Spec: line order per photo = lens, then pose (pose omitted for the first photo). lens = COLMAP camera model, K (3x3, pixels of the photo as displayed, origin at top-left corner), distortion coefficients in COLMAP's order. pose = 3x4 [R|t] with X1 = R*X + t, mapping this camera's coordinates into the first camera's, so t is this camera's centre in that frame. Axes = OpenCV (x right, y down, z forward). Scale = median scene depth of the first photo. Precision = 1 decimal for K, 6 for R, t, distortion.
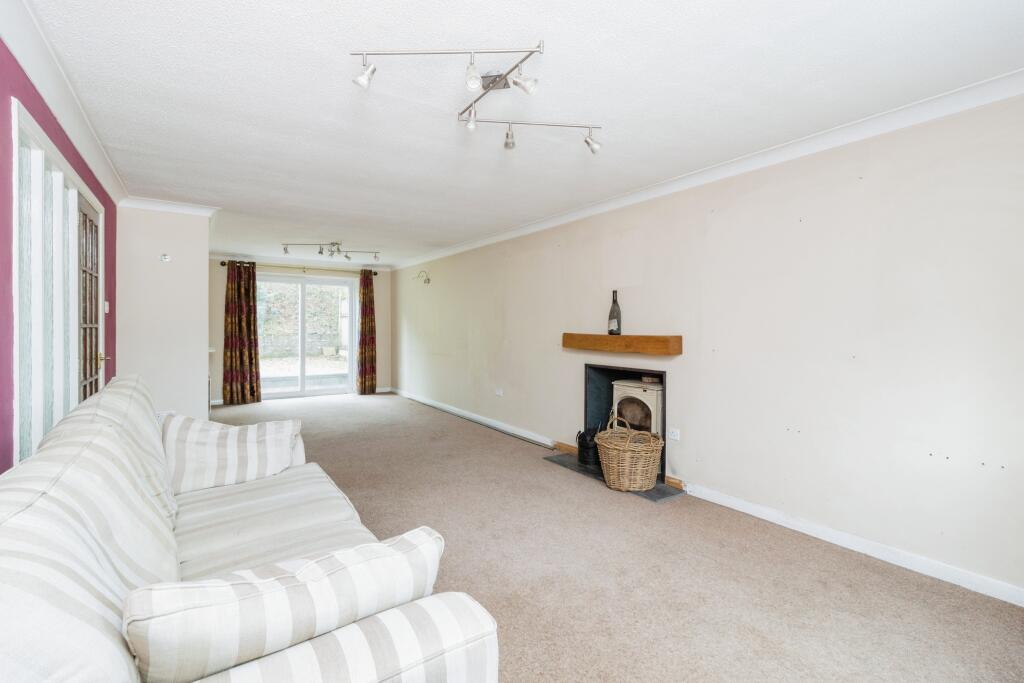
lens RADIAL K [[481.8, 0, 507.3], [0, 481.8, 328.4], [0, 0, 1]] dist [-0.001253, -0.000251]
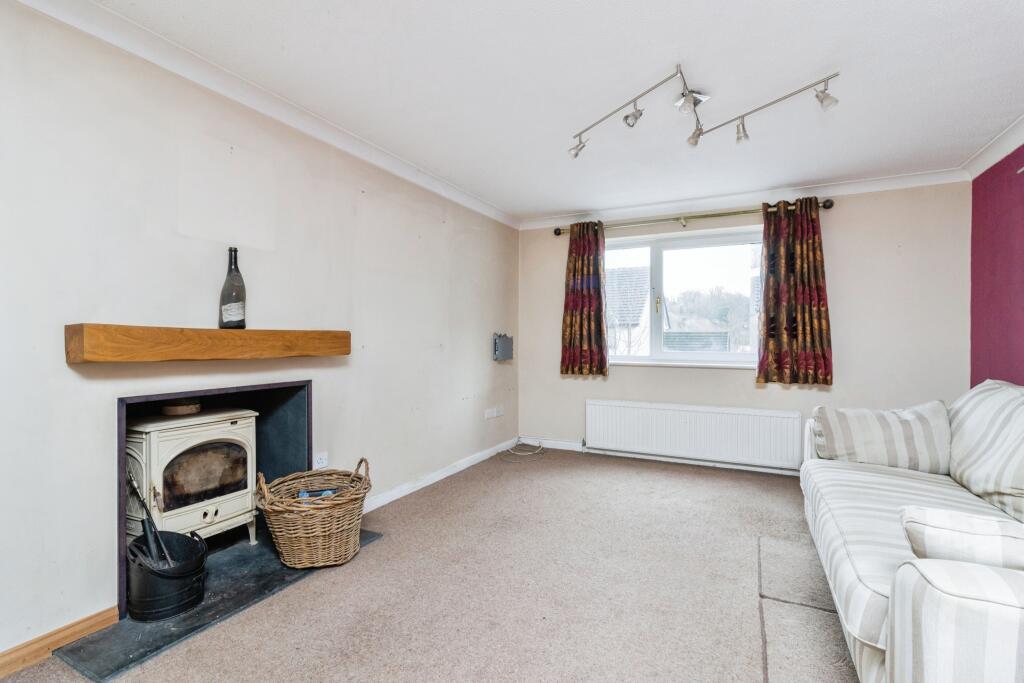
lens RADIAL K [[473.0, 0, 512.5], [0, 473.0, 344.3], [0, 0, 1]] dist [0.001021, 0.000051]
pose [[-0.514818, -0.009655, 0.857245, -0.208111], [0.004517, 0.999892, 0.013974, 0.012834], [-0.857287, 0.011066, -0.514719, 0.523412]]
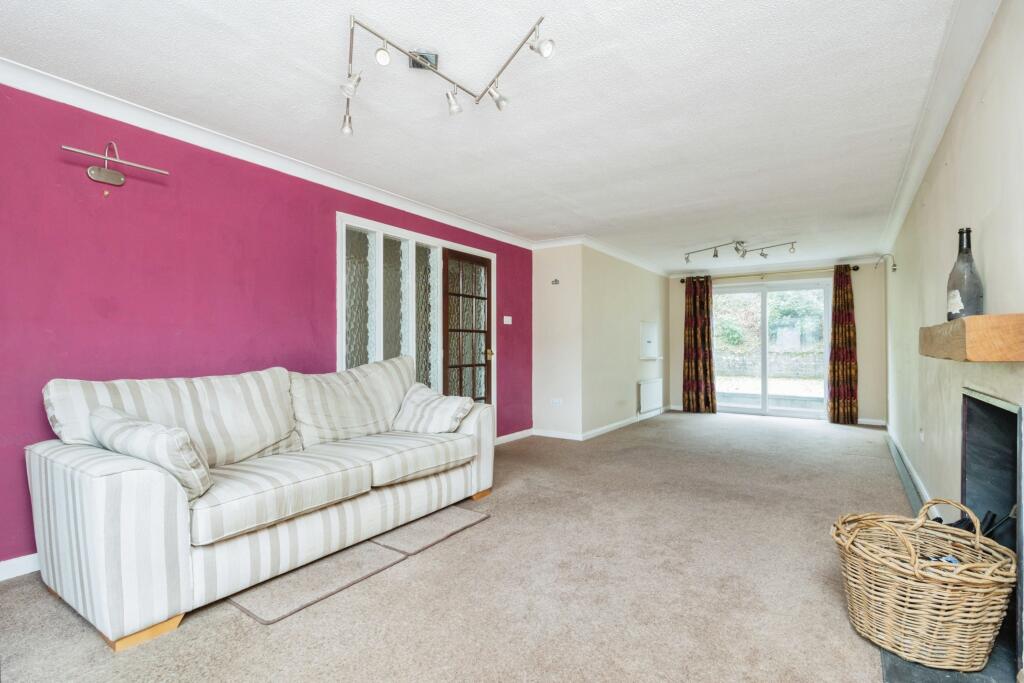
lens RADIAL K [[475.9, 0, 492.7], [0, 475.9, 343.2], [0, 0, 1]] dist [0.000339, -0.000033]
pose [[0.357216, -0.008499, -0.933983, 0.254858], [-0.007579, 0.999899, -0.011998, 0.021668], [0.933991, 0.011364, 0.357116, 0.213330]]
